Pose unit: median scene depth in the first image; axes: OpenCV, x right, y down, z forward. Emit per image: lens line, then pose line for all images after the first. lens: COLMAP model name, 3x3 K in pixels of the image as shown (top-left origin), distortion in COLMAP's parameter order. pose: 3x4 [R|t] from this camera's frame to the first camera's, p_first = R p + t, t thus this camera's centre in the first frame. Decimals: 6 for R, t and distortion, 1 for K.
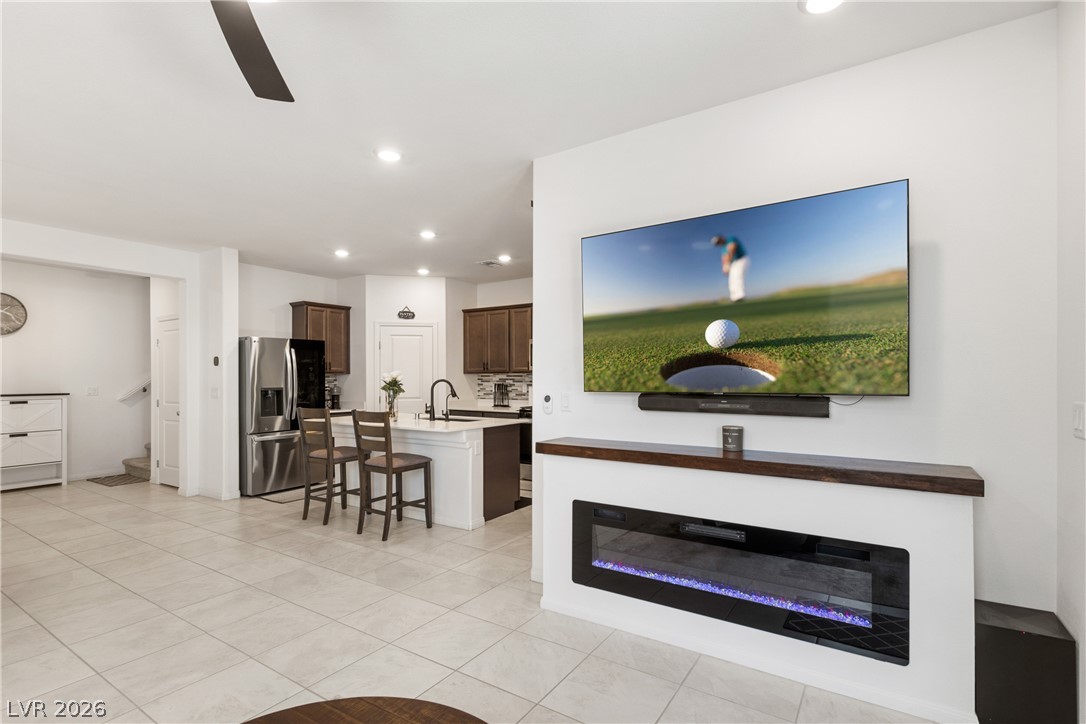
lens RADIAL K [[496.1, 0, 536.5], [0, 496.1, 377.9], [0, 0, 1]] dist [-0.000077, -0.000017]
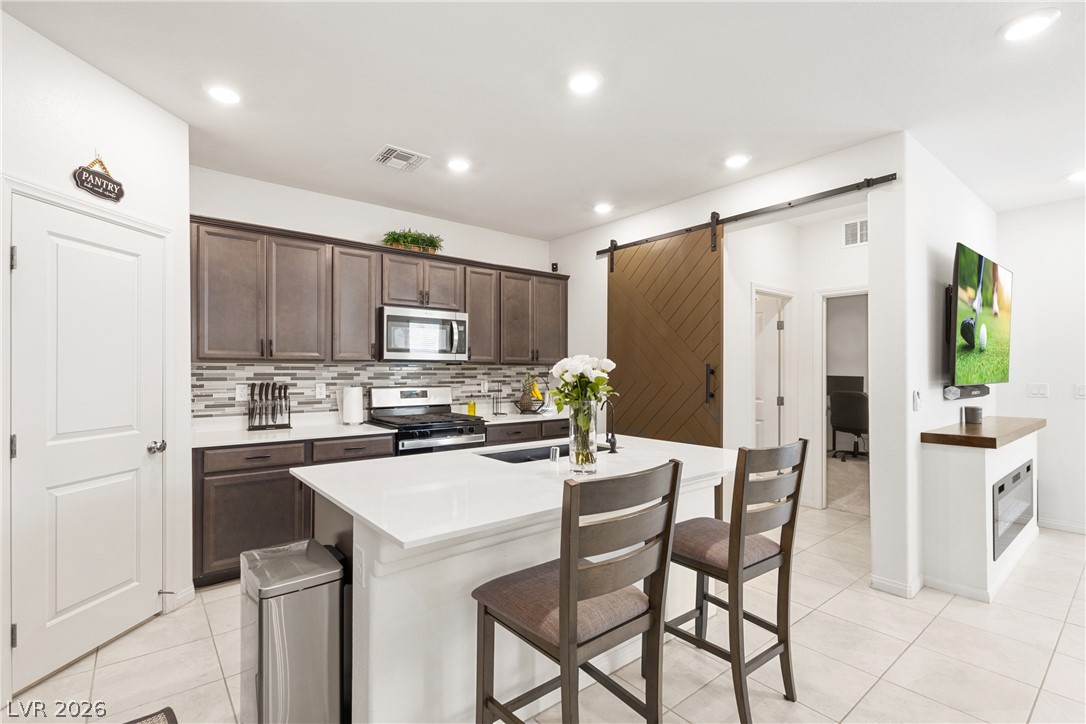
lens RADIAL K [[496.1, 0, 536.5], [0, 496.1, 377.9], [0, 0, 1]] dist [-0.000077, -0.000017]
pose [[0.315005, -0.010778, 0.949029, -0.560561], [-0.000467, 0.999934, 0.011511, 0.000157], [-0.949090, -0.004070, 0.314979, 0.702676]]
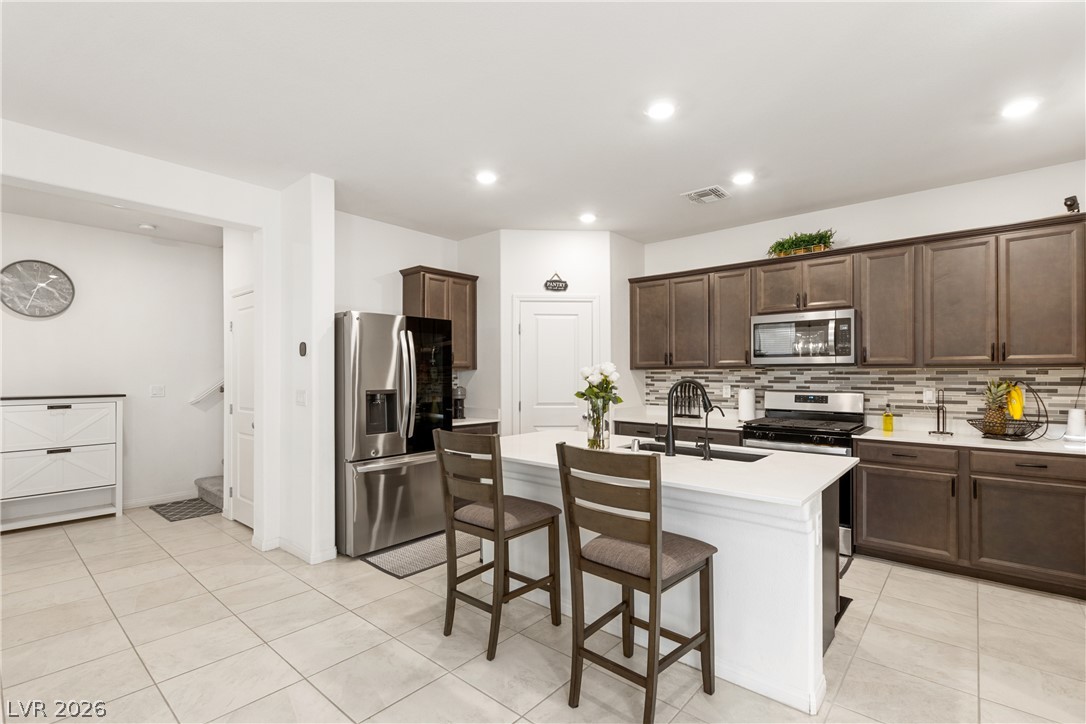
lens RADIAL K [[496.1, 0, 536.5], [0, 496.1, 377.9], [0, 0, 1]] dist [-0.000077, -0.000017]
pose [[0.988906, 0.004204, -0.148481, -0.211813], [-0.003287, 0.999974, 0.006420, -0.000835], [0.148504, -0.005860, 0.988894, 0.347001]]
